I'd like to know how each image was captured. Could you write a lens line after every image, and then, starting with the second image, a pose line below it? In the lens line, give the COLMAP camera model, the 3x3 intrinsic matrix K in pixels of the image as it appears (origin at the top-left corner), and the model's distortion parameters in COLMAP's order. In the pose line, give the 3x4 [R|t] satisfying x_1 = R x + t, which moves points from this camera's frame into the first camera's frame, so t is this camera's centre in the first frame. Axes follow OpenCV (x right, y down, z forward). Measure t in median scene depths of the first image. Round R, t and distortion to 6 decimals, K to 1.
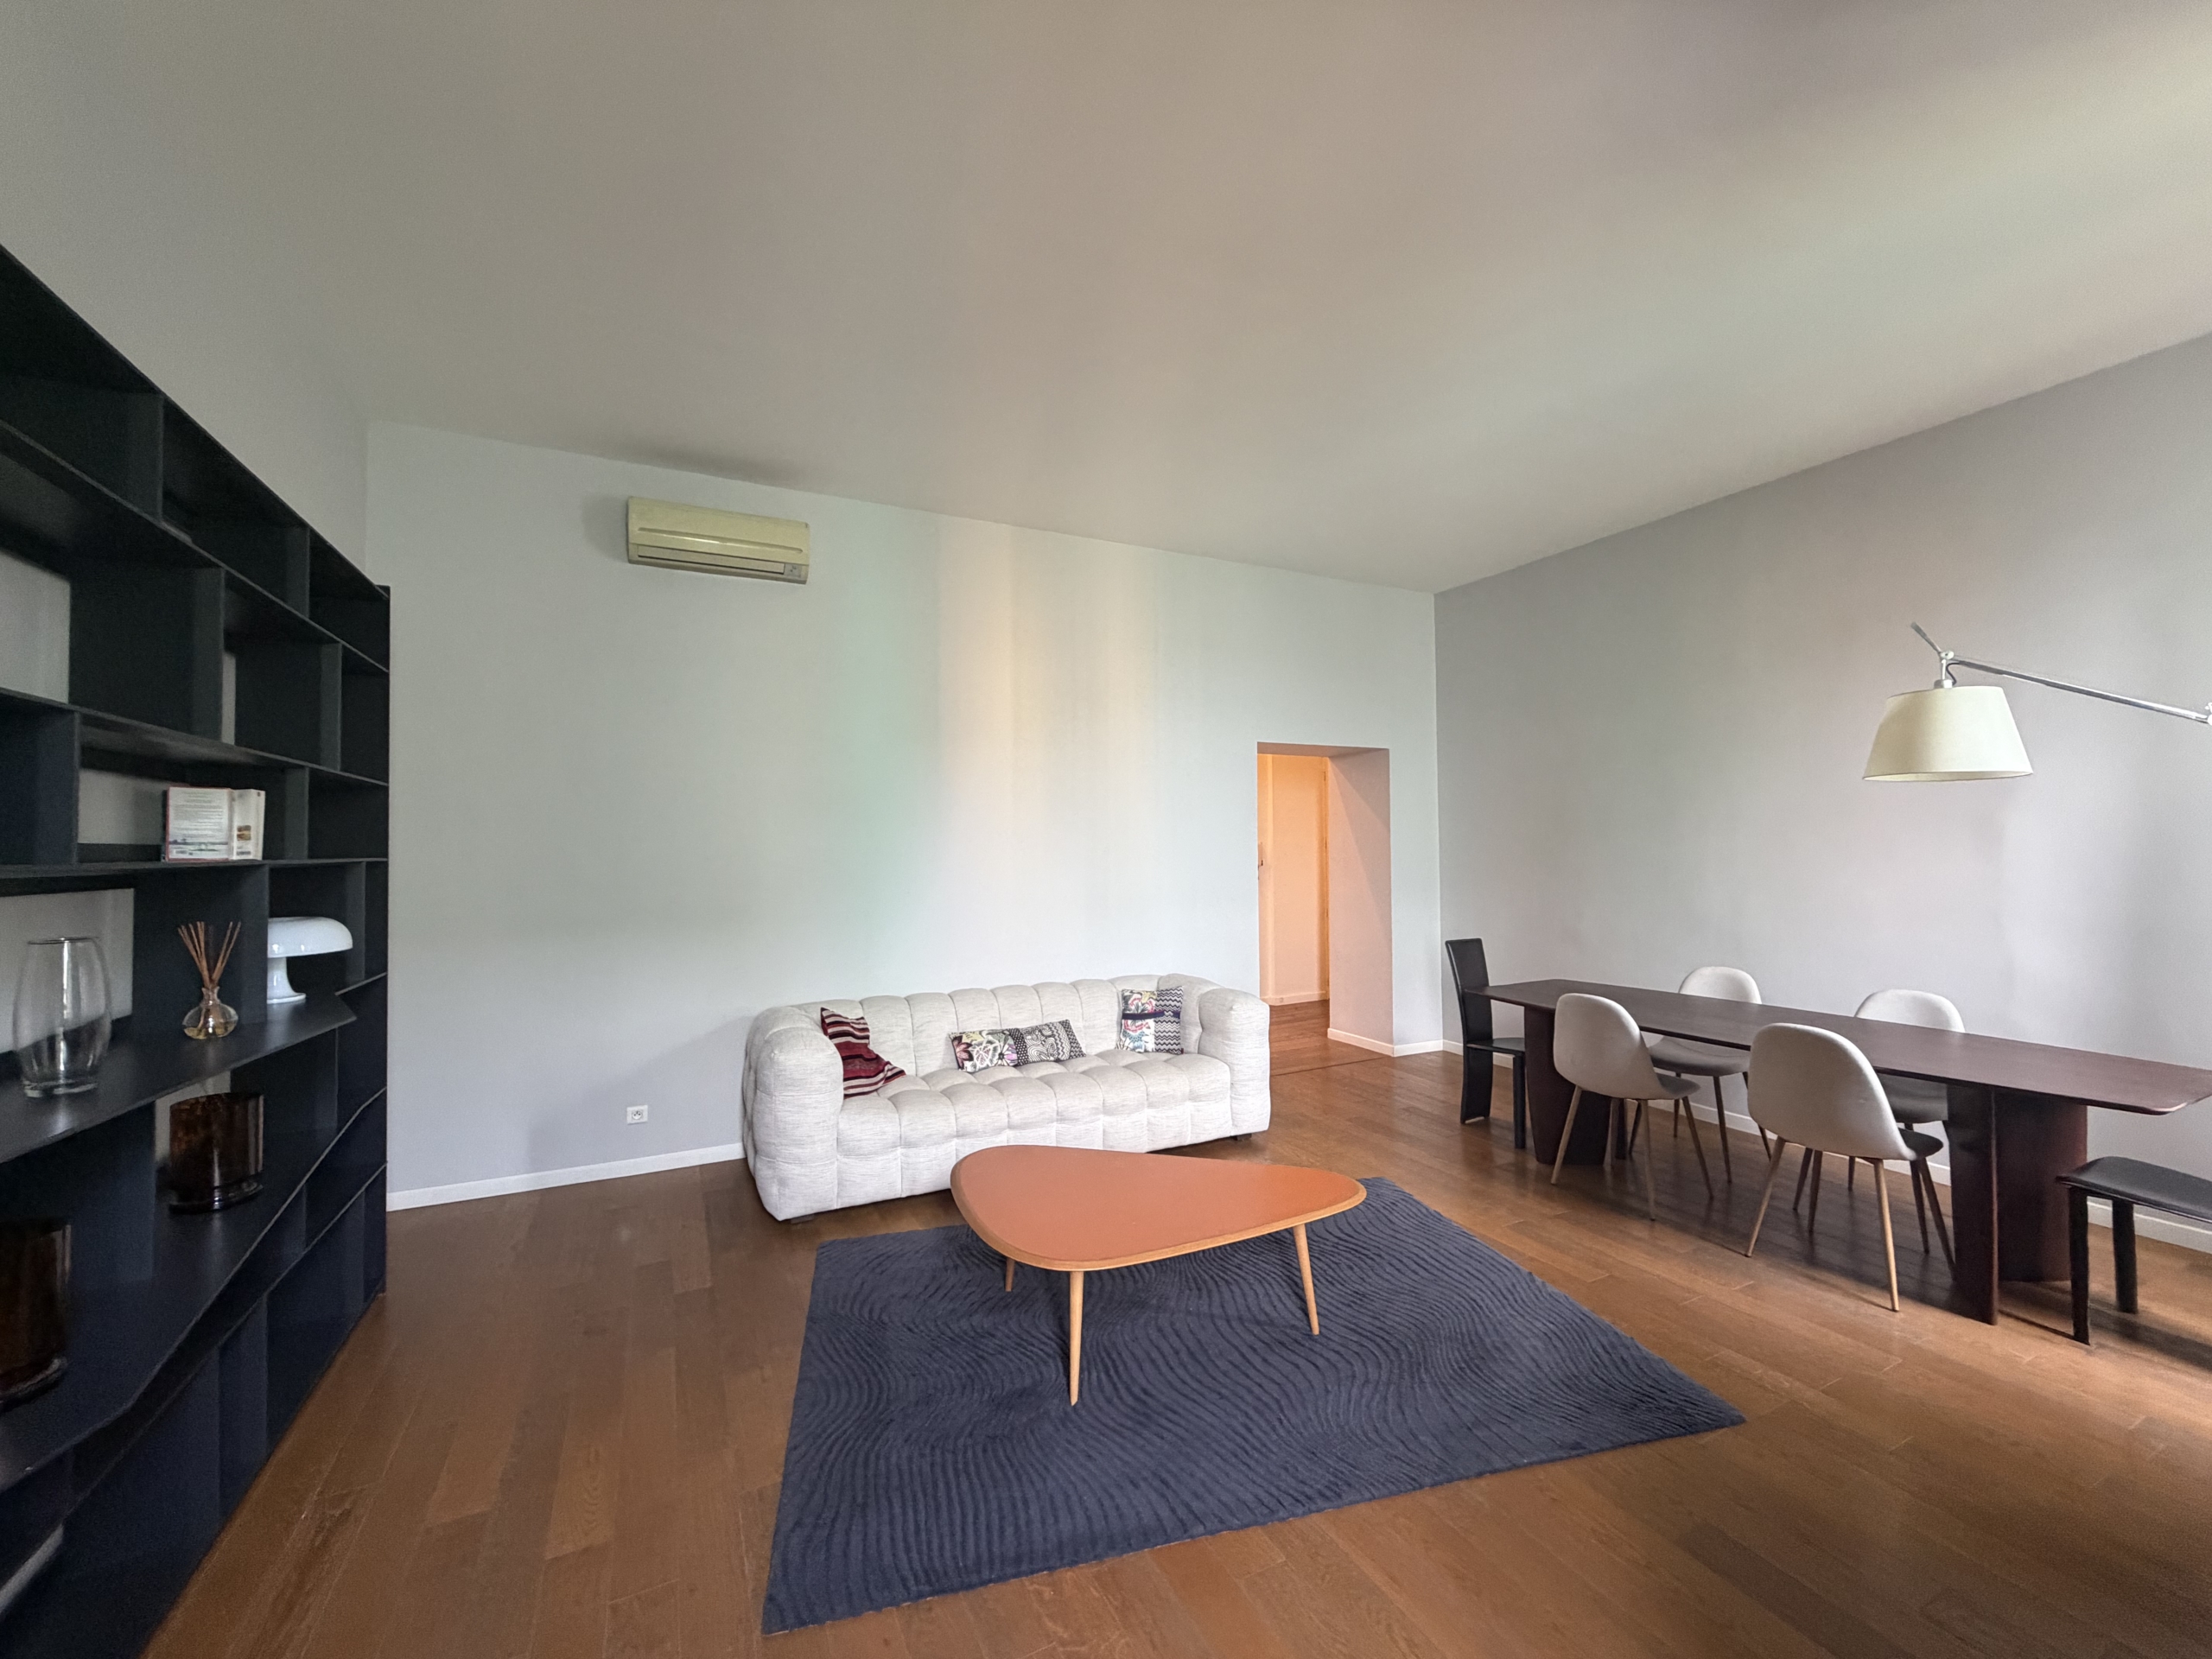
lens RADIAL K [[867.0, 0, 1097.3], [0, 867.0, 826.5], [0, 0, 1]] dist [0.000026, 0.000049]
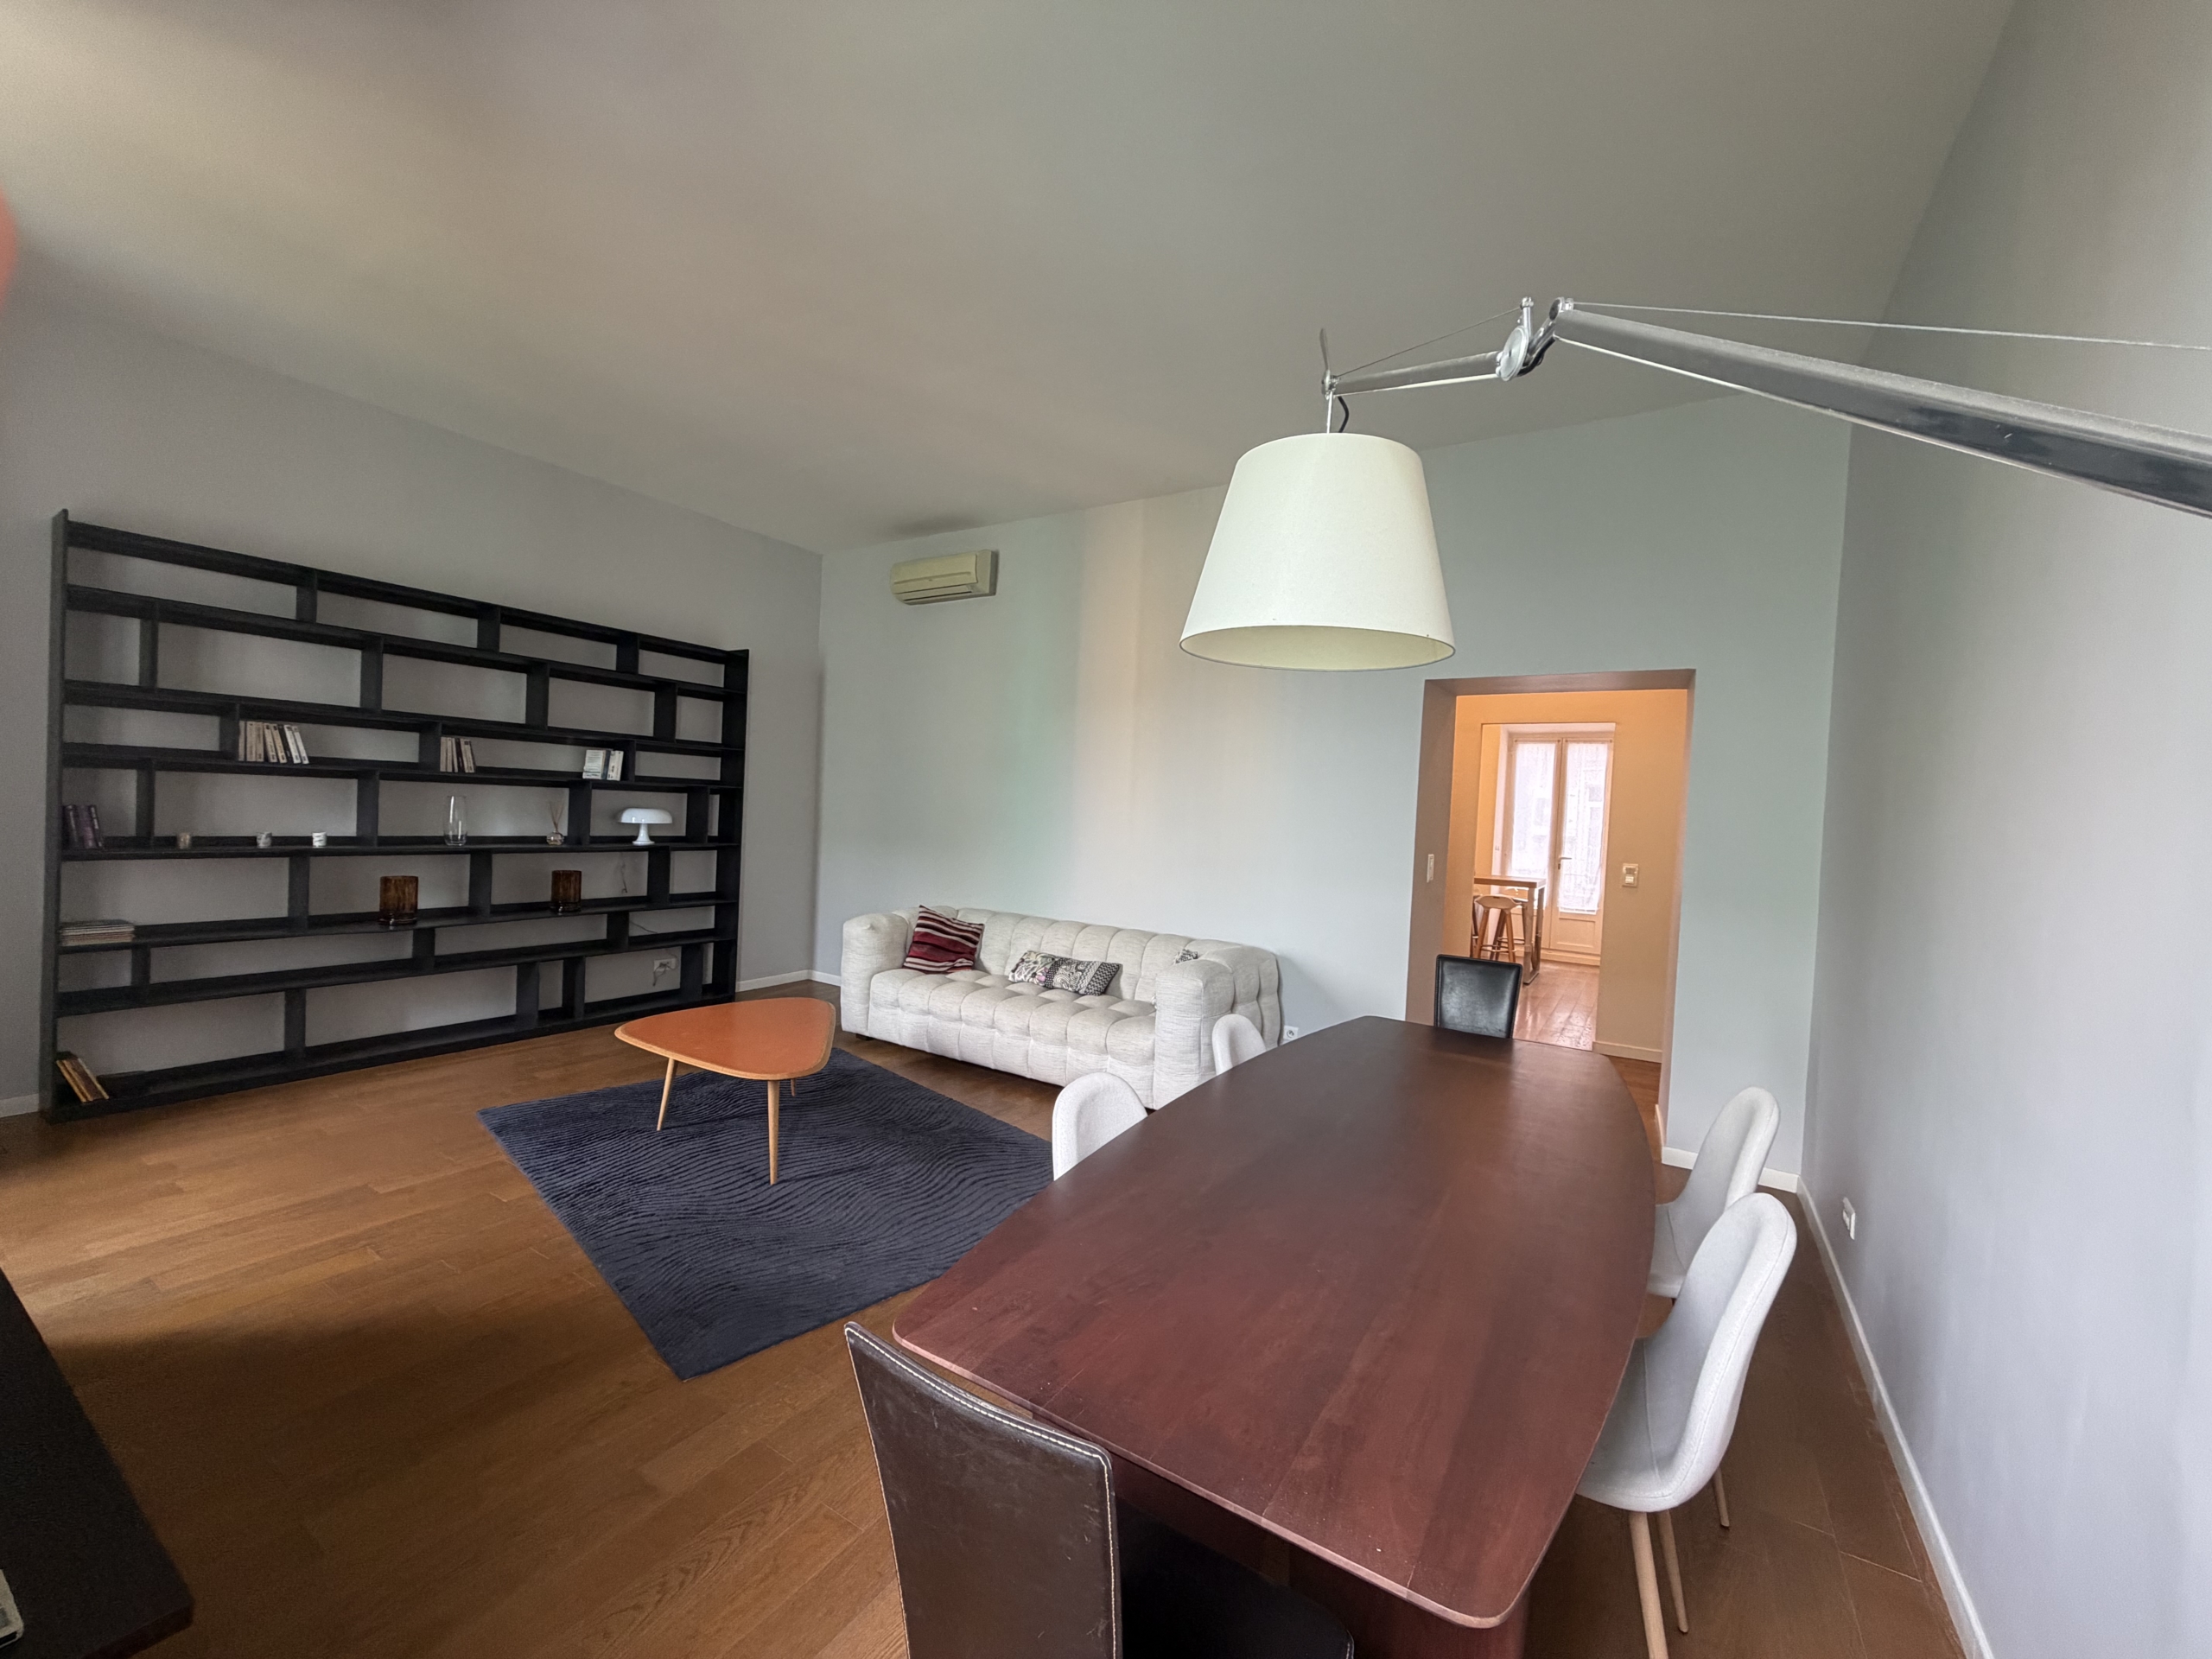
lens RADIAL K [[867.0, 0, 1099.7], [0, 867.0, 824.4], [0, 0, 1]] dist [0.000026, 0.000049]
pose [[0.532449, 0.051563, -0.844890, 1.058919], [-0.031108, 0.998661, 0.041343, 0.012023], [0.845890, 0.004269, 0.533340, 0.520580]]
